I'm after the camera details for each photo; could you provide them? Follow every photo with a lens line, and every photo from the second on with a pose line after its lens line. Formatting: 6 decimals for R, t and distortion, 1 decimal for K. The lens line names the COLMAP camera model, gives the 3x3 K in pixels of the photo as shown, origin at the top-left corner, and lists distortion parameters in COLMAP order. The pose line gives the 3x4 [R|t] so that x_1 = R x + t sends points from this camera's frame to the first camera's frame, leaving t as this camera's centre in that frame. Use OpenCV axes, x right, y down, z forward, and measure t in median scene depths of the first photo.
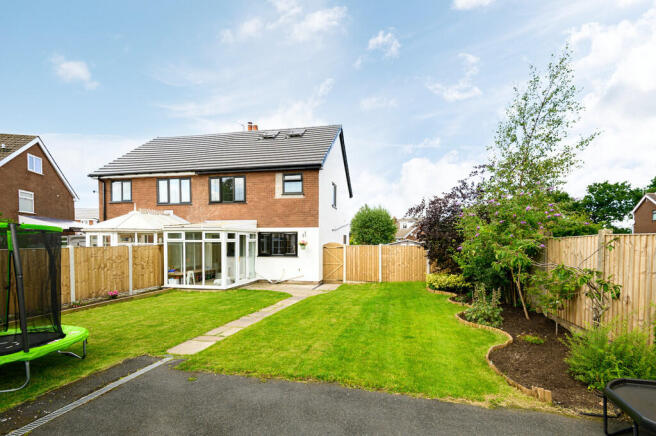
lens RADIAL K [[304.0, 0, 327.6], [0, 304.0, 250.2], [0, 0, 1]] dist [-0.002178, -0.000408]
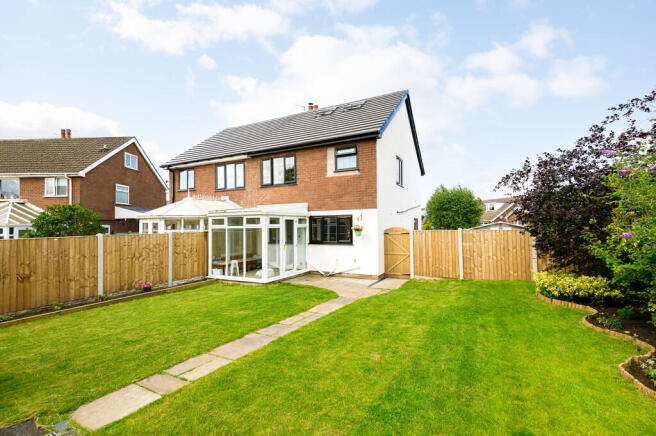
lens RADIAL K [[296.2, 0, 328.0], [0, 296.2, 218.0], [0, 0, 1]] dist [0.003808, -0.000394]
pose [[0.967479, -0.019697, -0.252182, 0.042176], [0.005094, 0.998279, -0.058429, -0.004545], [0.252898, 0.055244, 0.965914, 0.202269]]
